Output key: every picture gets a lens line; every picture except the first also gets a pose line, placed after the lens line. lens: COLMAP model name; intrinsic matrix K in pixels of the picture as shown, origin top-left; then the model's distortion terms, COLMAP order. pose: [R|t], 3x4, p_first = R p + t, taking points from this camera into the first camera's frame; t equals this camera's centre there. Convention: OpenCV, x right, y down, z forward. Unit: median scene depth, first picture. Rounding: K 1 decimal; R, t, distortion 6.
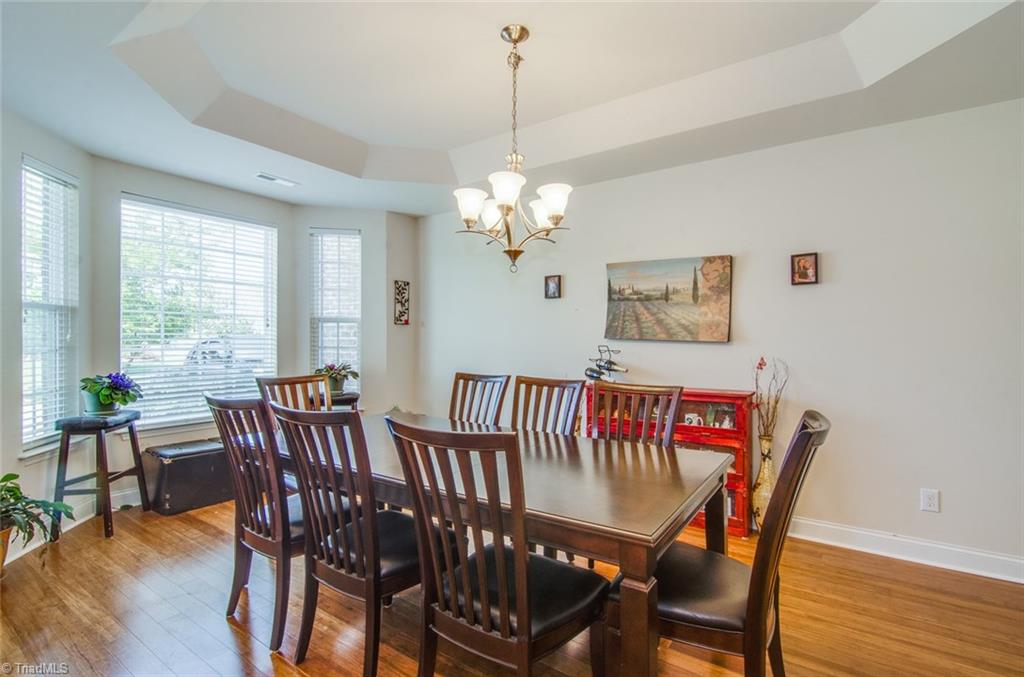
lens RADIAL K [[482.2, 0, 520.6], [0, 482.2, 335.3], [0, 0, 1]] dist [0.004415, -0.005761]
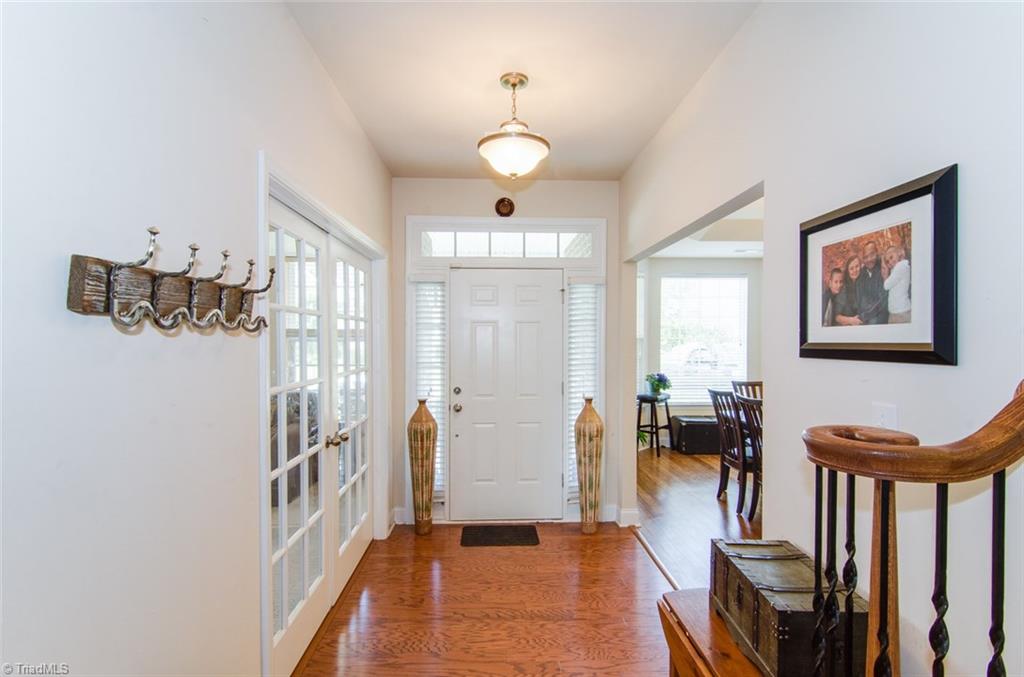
lens RADIAL K [[482.2, 0, 513.9], [0, 482.2, 341.6], [0, 0, 1]] dist [0.004415, -0.005761]
pose [[0.594394, 0.006128, -0.804151, 0.366709], [0.002450, 0.999953, 0.009431, -0.068755], [0.804170, -0.007576, 0.594350, -0.634594]]
